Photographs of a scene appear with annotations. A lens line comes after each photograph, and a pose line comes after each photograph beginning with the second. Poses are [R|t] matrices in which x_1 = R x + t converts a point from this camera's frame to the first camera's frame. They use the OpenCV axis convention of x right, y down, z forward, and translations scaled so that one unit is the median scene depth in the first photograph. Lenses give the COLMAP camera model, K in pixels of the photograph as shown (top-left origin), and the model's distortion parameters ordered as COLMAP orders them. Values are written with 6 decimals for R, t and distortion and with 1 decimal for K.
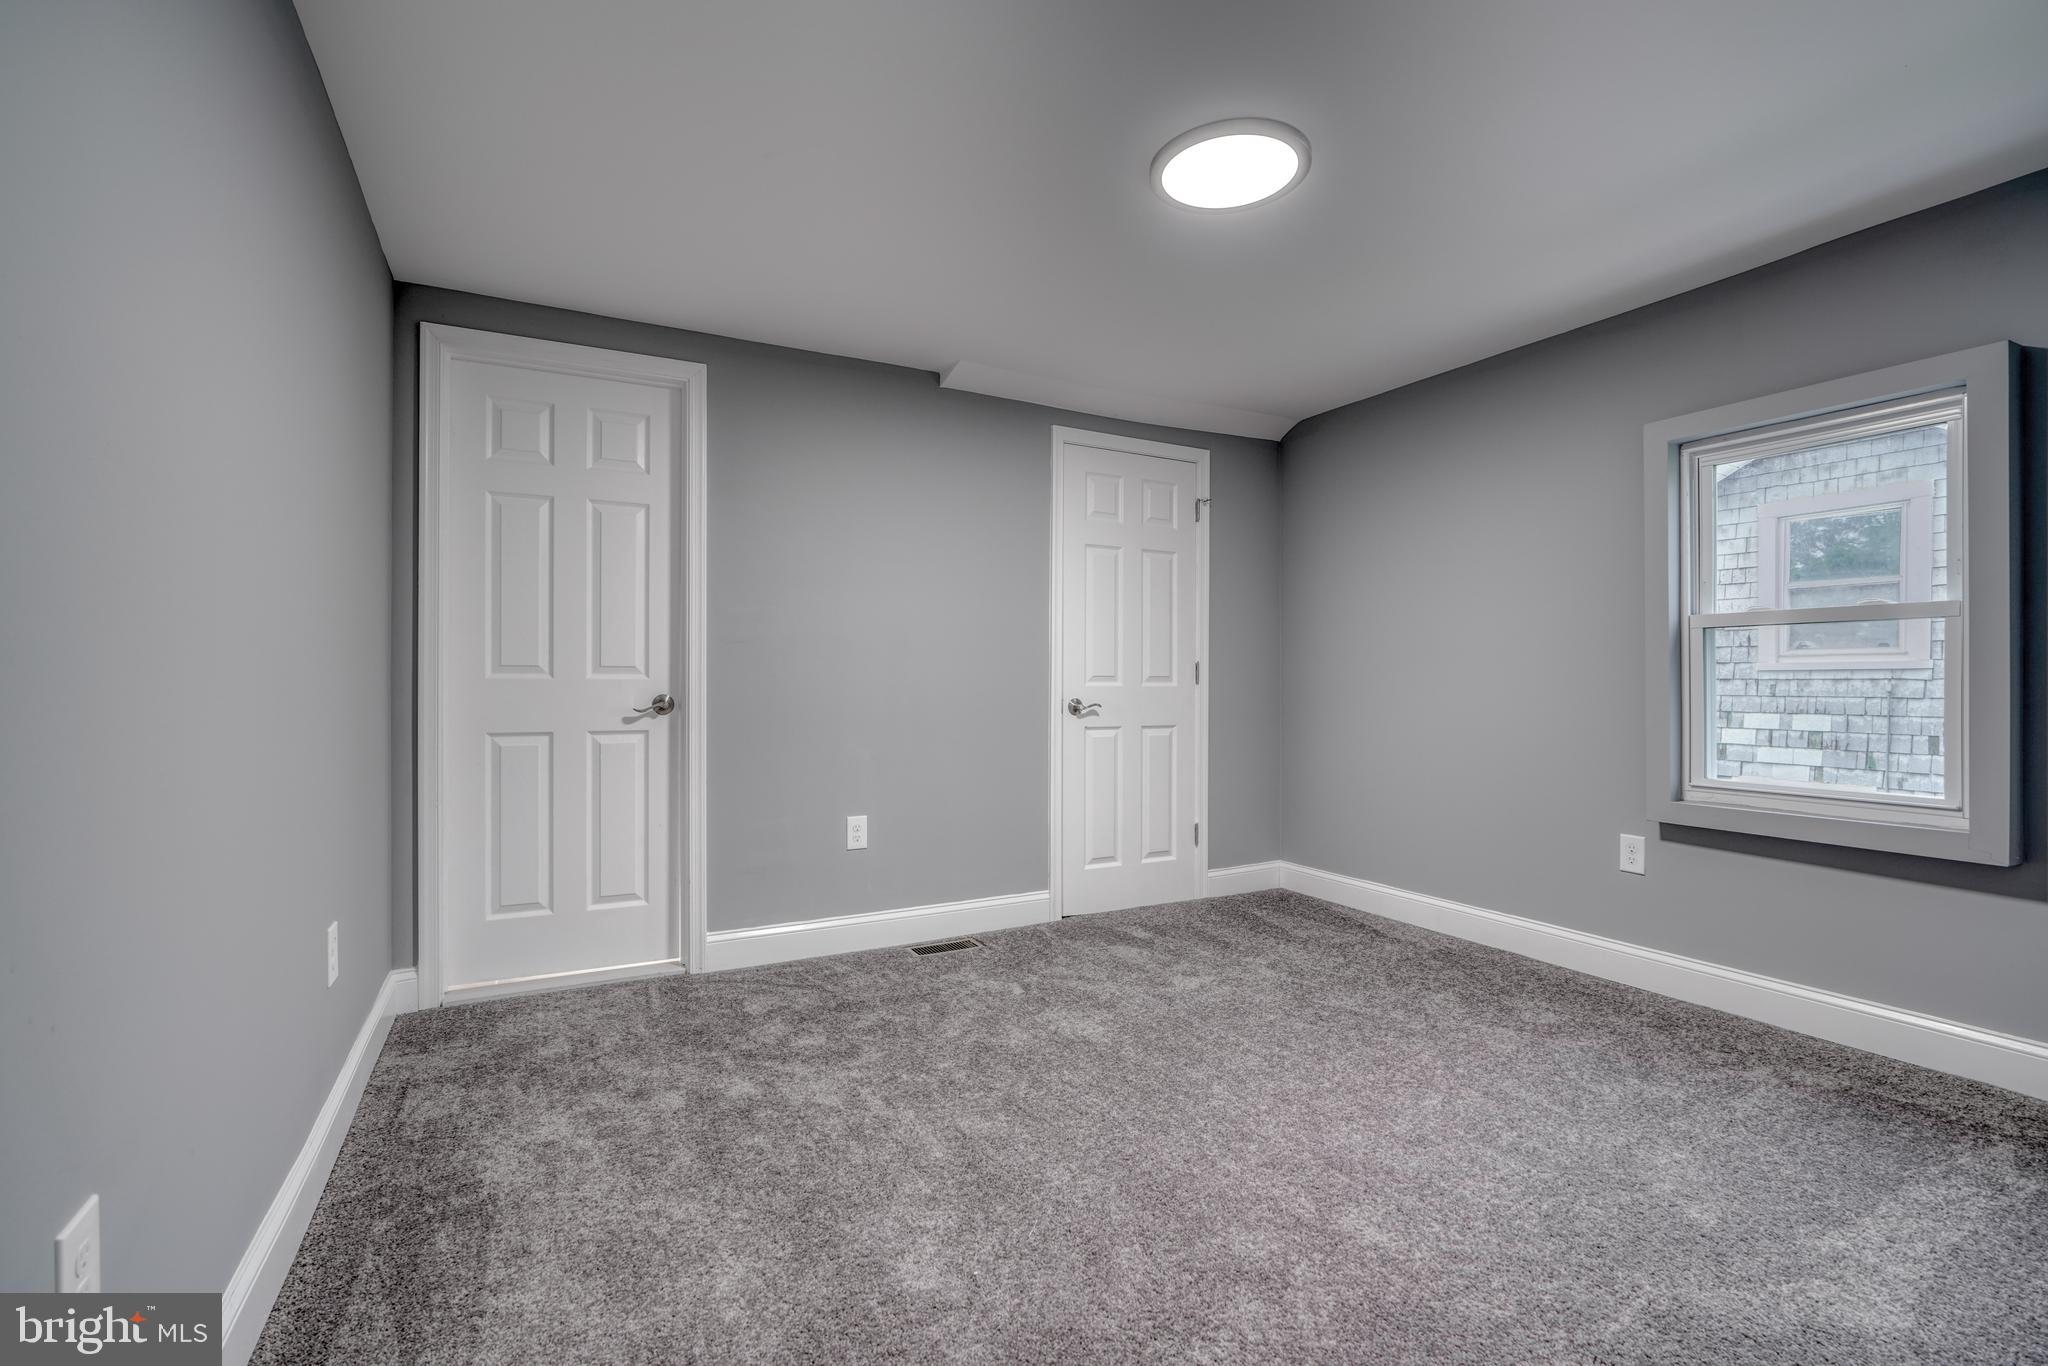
lens RADIAL K [[940.5, 0, 1045.6], [0, 940.5, 667.4], [0, 0, 1]] dist [-0.011397, 0.005234]
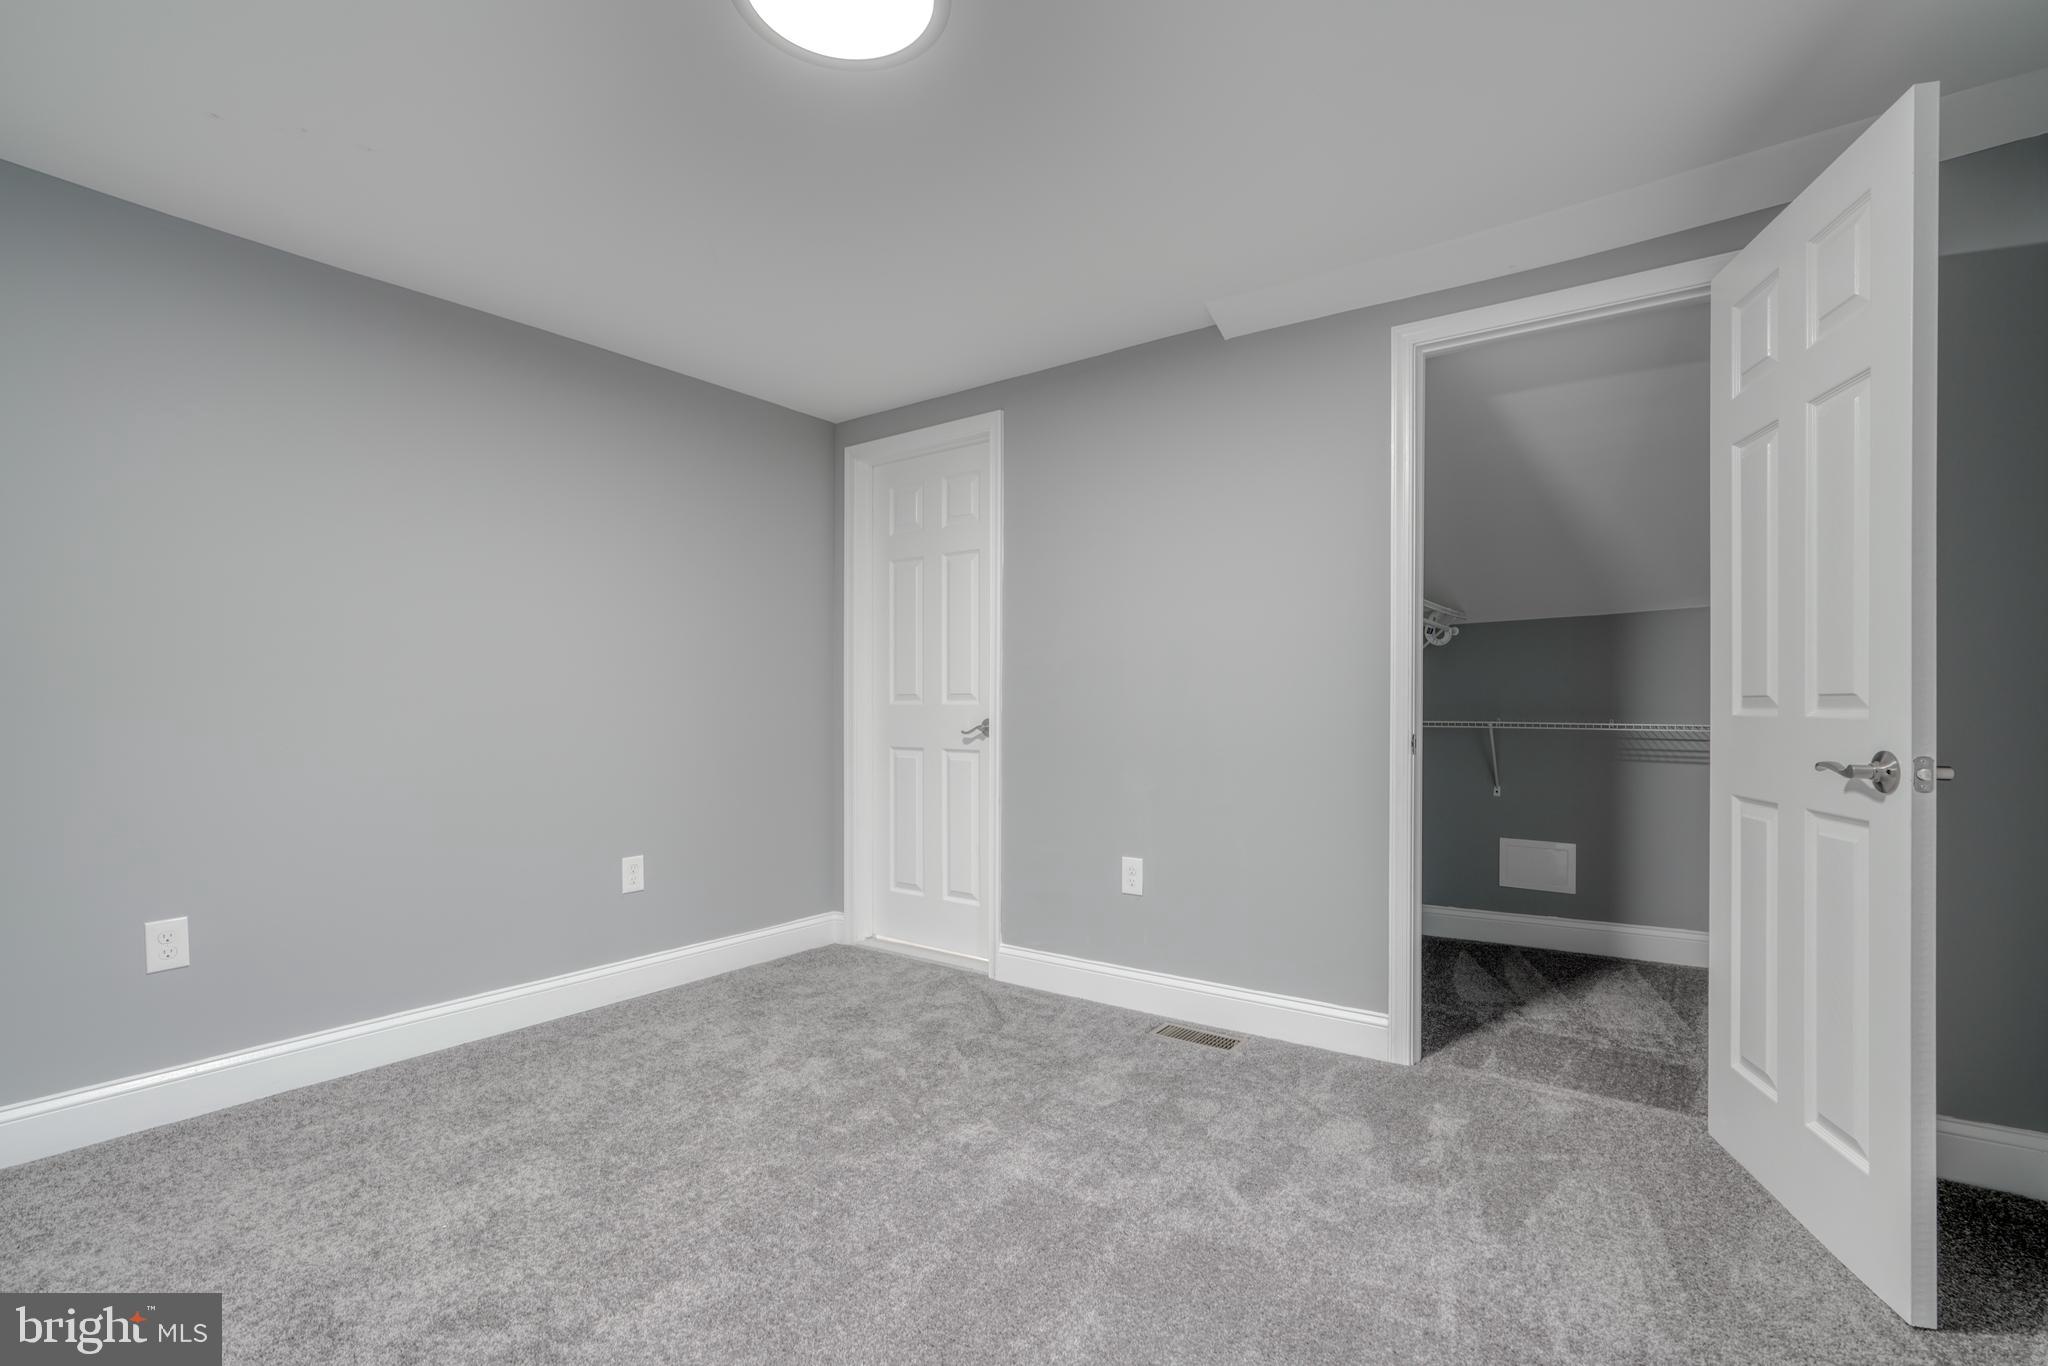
lens RADIAL K [[940.5, 0, 1018.0], [0, 940.5, 690.4], [0, 0, 1]] dist [-0.011397, 0.005234]
pose [[0.414320, -0.016578, -0.909980, 0.625041], [0.012014, 0.999847, -0.012745, 0.010115], [0.910052, -0.005652, 0.414456, 0.582715]]
